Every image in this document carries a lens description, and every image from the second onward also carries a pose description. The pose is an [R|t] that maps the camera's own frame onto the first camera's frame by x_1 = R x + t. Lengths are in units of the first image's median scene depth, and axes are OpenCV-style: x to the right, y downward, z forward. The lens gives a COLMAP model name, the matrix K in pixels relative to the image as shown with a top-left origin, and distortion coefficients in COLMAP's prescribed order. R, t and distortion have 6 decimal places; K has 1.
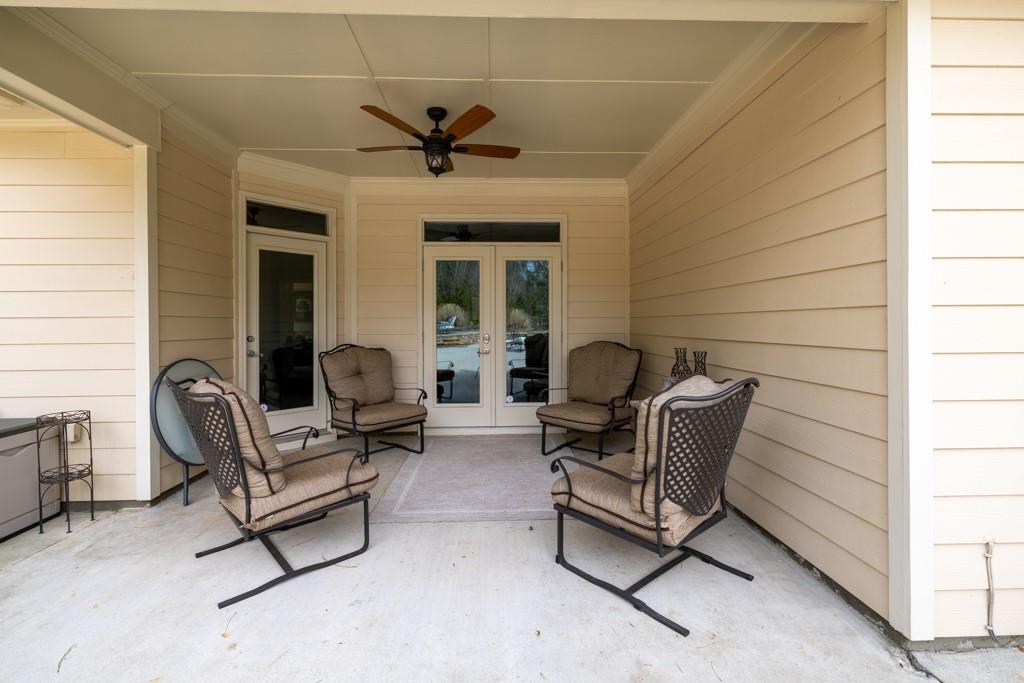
lens RADIAL K [[423.0, 0, 501.6], [0, 423.0, 331.9], [0, 0, 1]] dist [-0.000464, 0.000839]
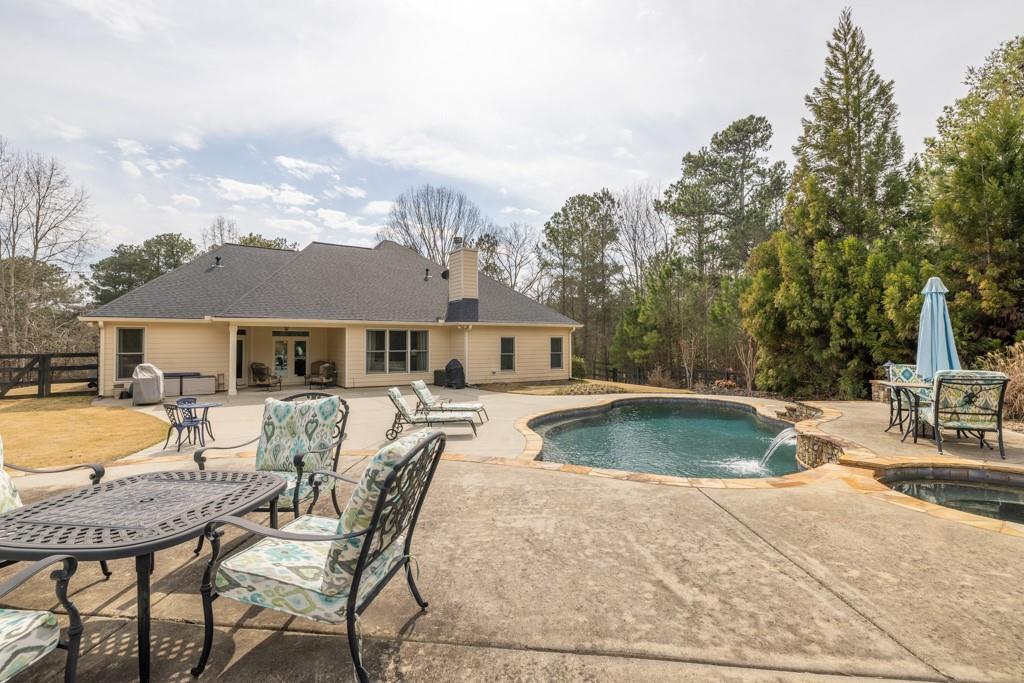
lens RADIAL K [[468.8, 0, 503.0], [0, 468.8, 339.6], [0, 0, 1]] dist [-0.007455, 0.000761]
pose [[0.863280, 0.007515, 0.504670, -0.583743], [0.010104, 0.999431, -0.032165, -0.021749], [-0.504625, 0.032867, 0.862713, -4.253308]]
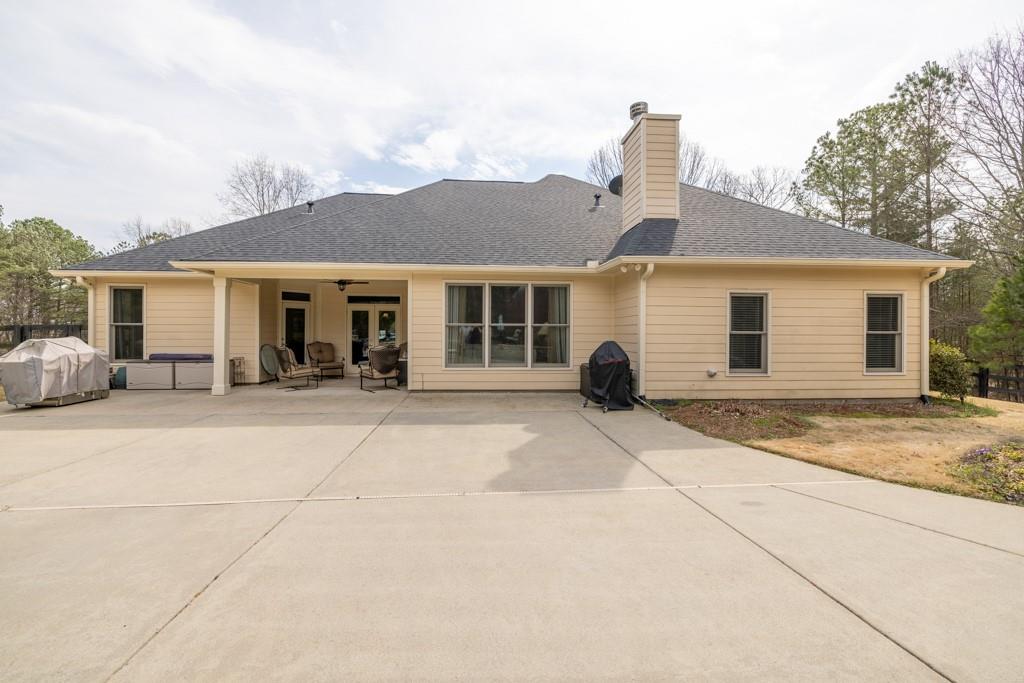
lens RADIAL K [[423.0, 0, 506.7], [0, 423.0, 339.2], [0, 0, 1]] dist [-0.000464, 0.000839]
pose [[0.999551, 0.008638, 0.028680, 0.823803], [-0.008409, 0.999932, -0.008115, 0.026412], [-0.028748, 0.007870, 0.999556, -1.864910]]
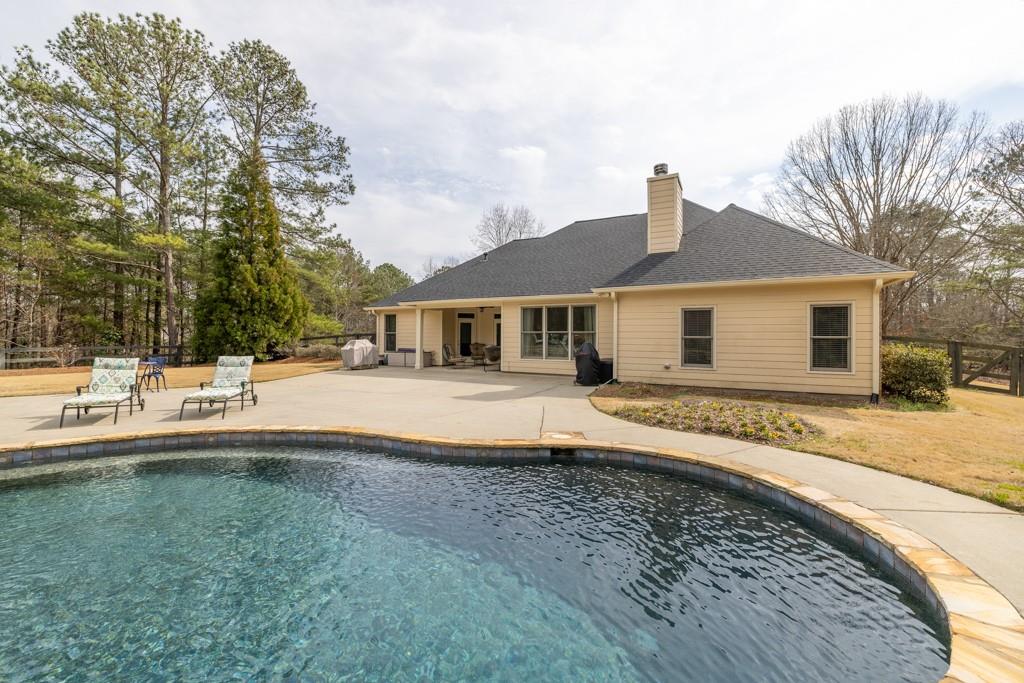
lens RADIAL K [[423.0, 0, 509.2], [0, 423.0, 335.5], [0, 0, 1]] dist [-0.000464, 0.000839]
pose [[0.858606, 0.007046, -0.512588, 2.342633], [-0.019644, 0.999623, -0.019165, 0.033519], [0.512259, 0.026524, 0.858421, -2.811625]]
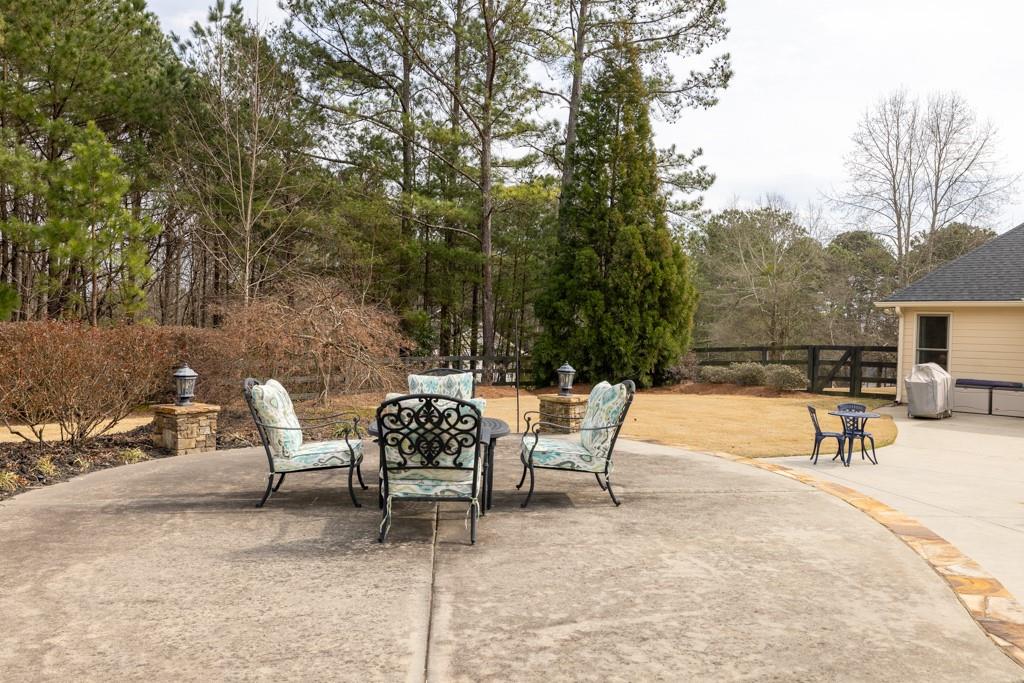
lens RADIAL K [[757.4, 0, 527.3], [0, 757.4, 335.5], [0, 0, 1]] dist [0.022242, -0.000934]
pose [[0.685988, 0.030471, -0.726974, 0.410307], [-0.045340, 0.998971, -0.000912, -0.030802], [0.726198, 0.033587, 0.686664, -4.421258]]
